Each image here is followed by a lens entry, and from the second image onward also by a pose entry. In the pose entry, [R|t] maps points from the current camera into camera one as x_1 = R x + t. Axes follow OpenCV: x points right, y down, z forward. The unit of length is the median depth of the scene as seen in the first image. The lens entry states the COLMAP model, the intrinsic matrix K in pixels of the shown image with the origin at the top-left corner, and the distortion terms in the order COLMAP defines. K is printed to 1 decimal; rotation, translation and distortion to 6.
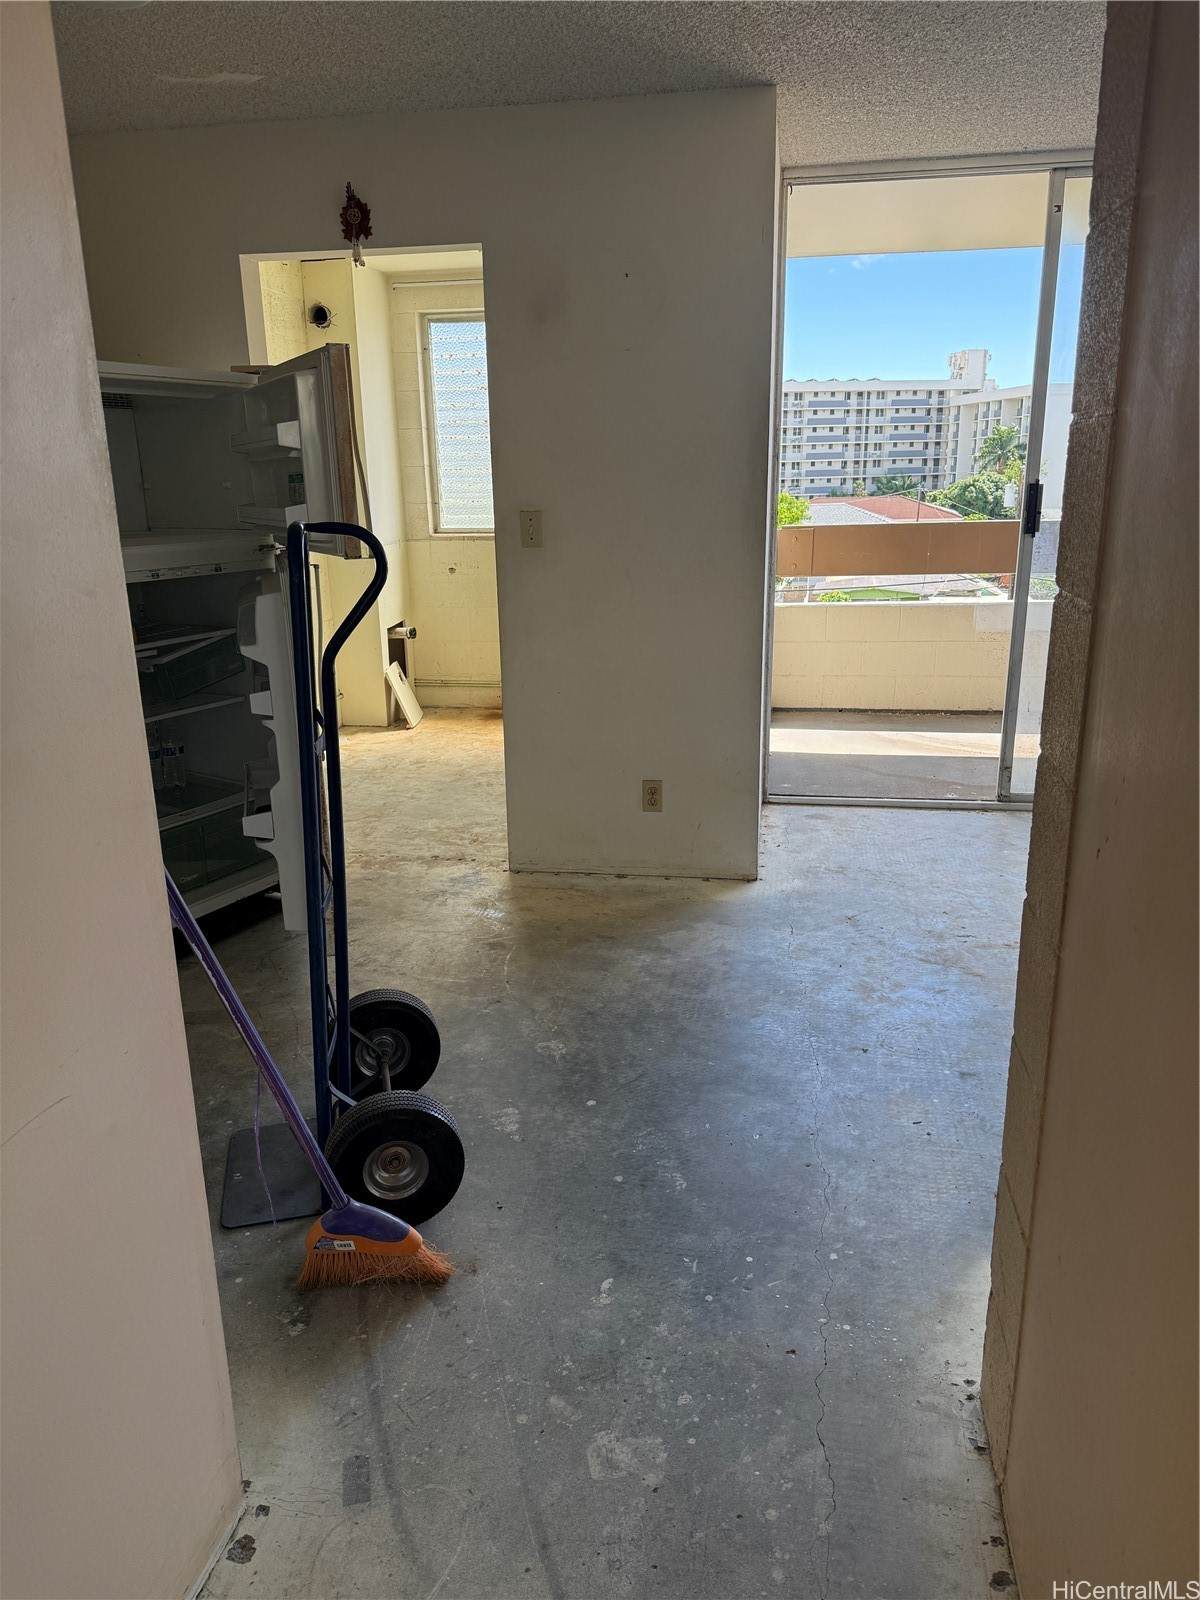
lens RADIAL K [[1116.2, 0, 600.0], [0, 1116.2, 800.0], [0, 0, 1]] dist [0.002694, -0.006451]
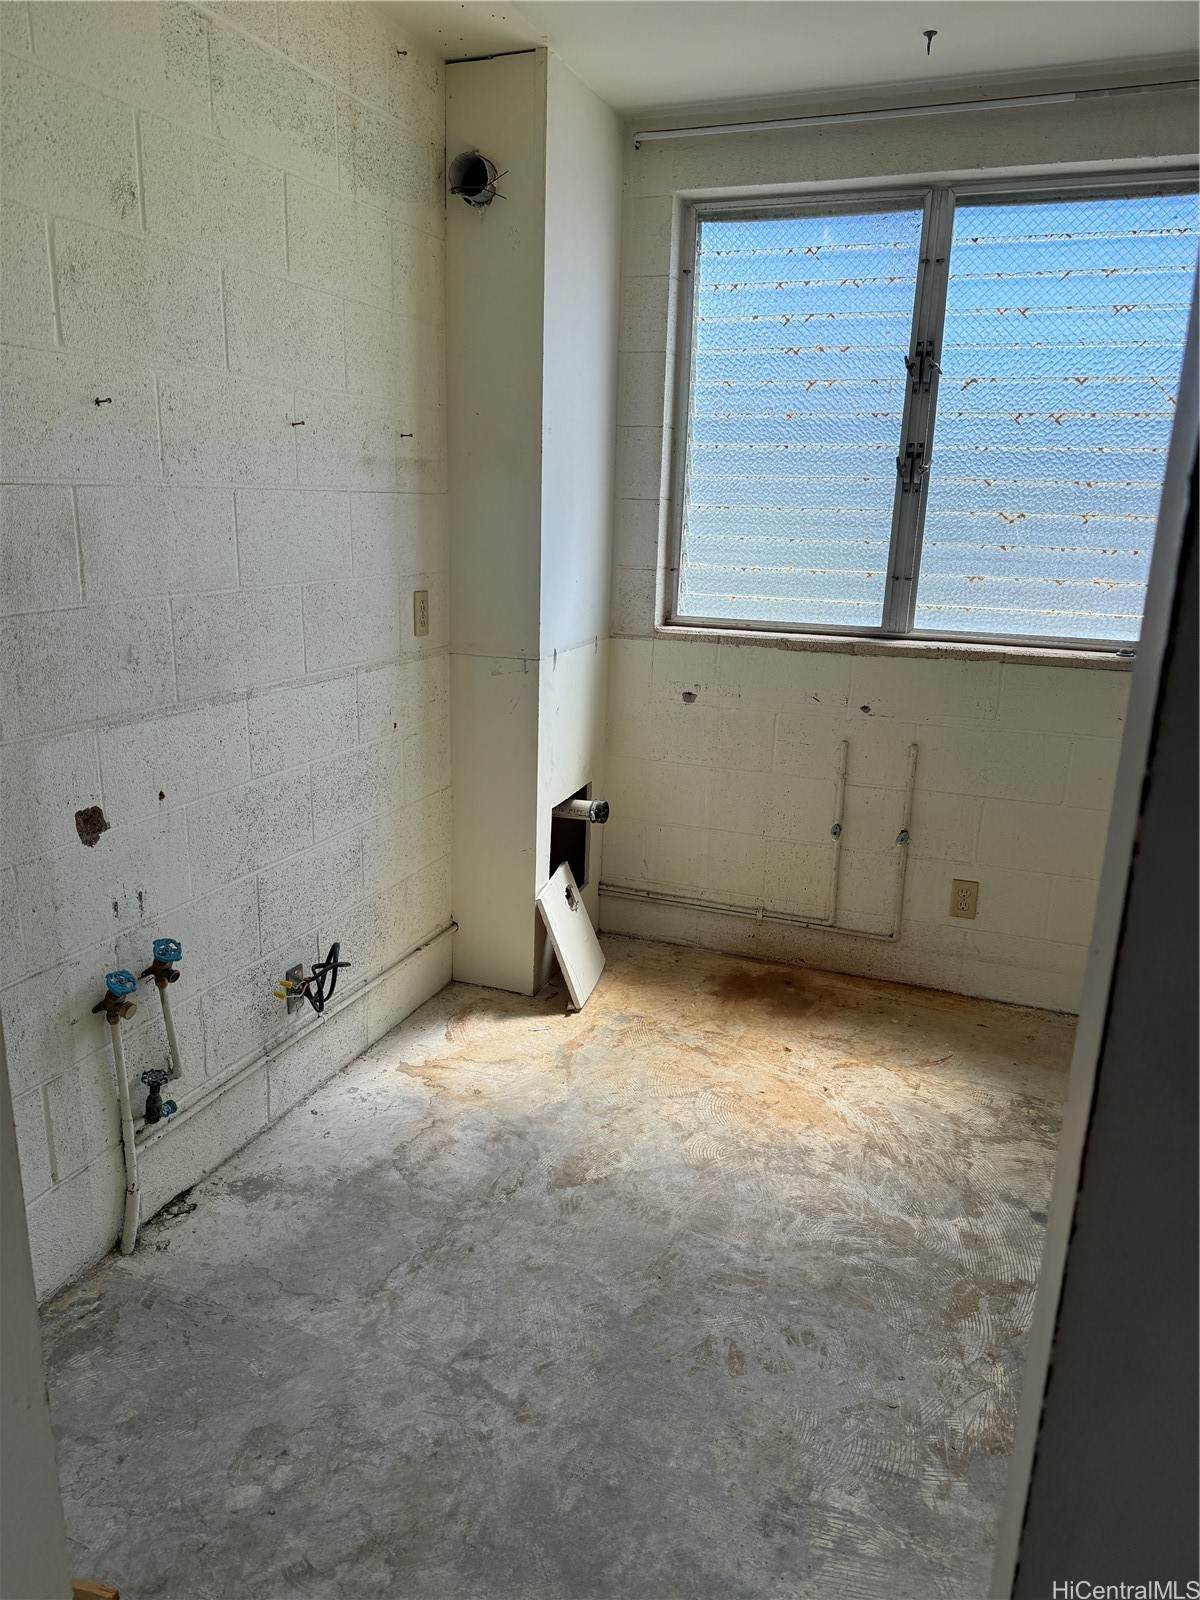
lens RADIAL K [[1071.9, 0, 600.0], [0, 1071.9, 800.0], [0, 0, 1]] dist [0.003380, -0.037455]
pose [[0.976718, 0.108487, -0.185073, -0.075971], [-0.110292, 0.993899, 0.000544, -0.155987], [0.184003, 0.019881, 0.982725, 0.502821]]
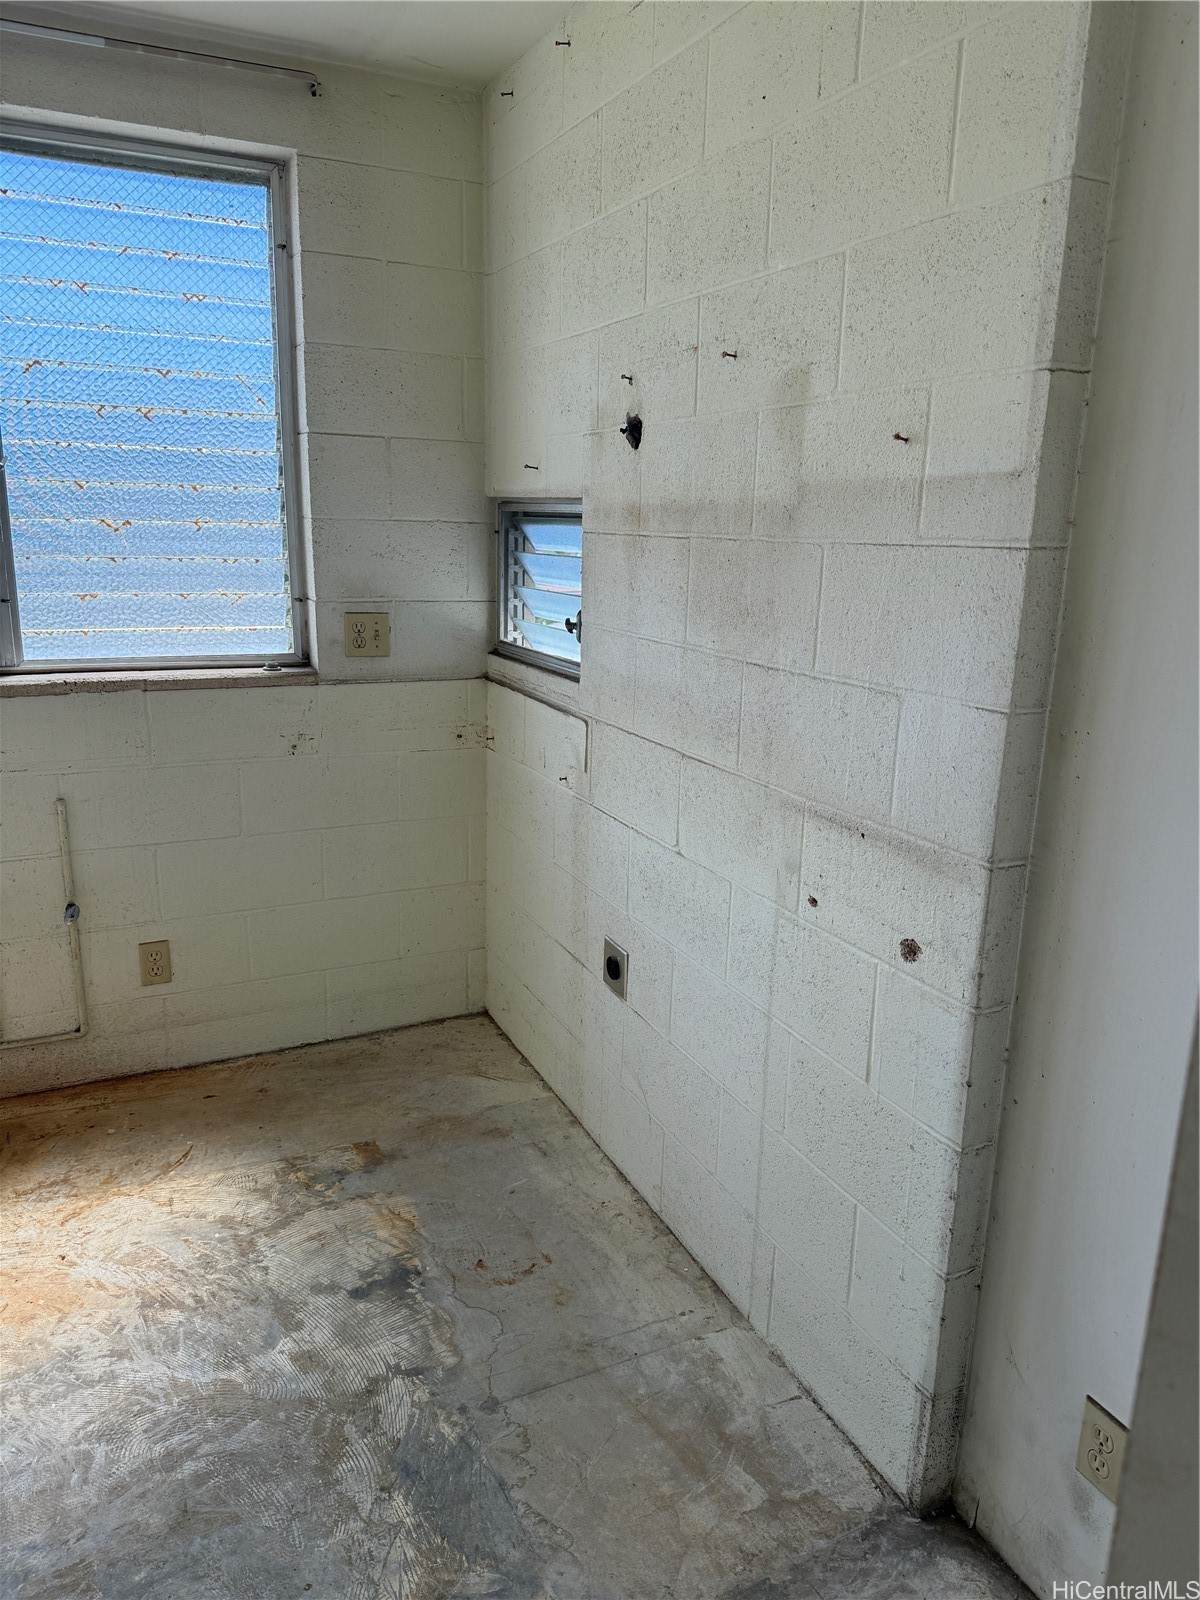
lens RADIAL K [[1116.2, 0, 600.0], [0, 1116.2, 800.0], [0, 0, 1]] dist [0.002694, -0.006451]
pose [[0.818832, -0.086585, 0.567465, -0.105338], [0.110112, 0.993893, -0.007238, -0.173567], [-0.563373, 0.068412, 0.823366, 0.554905]]
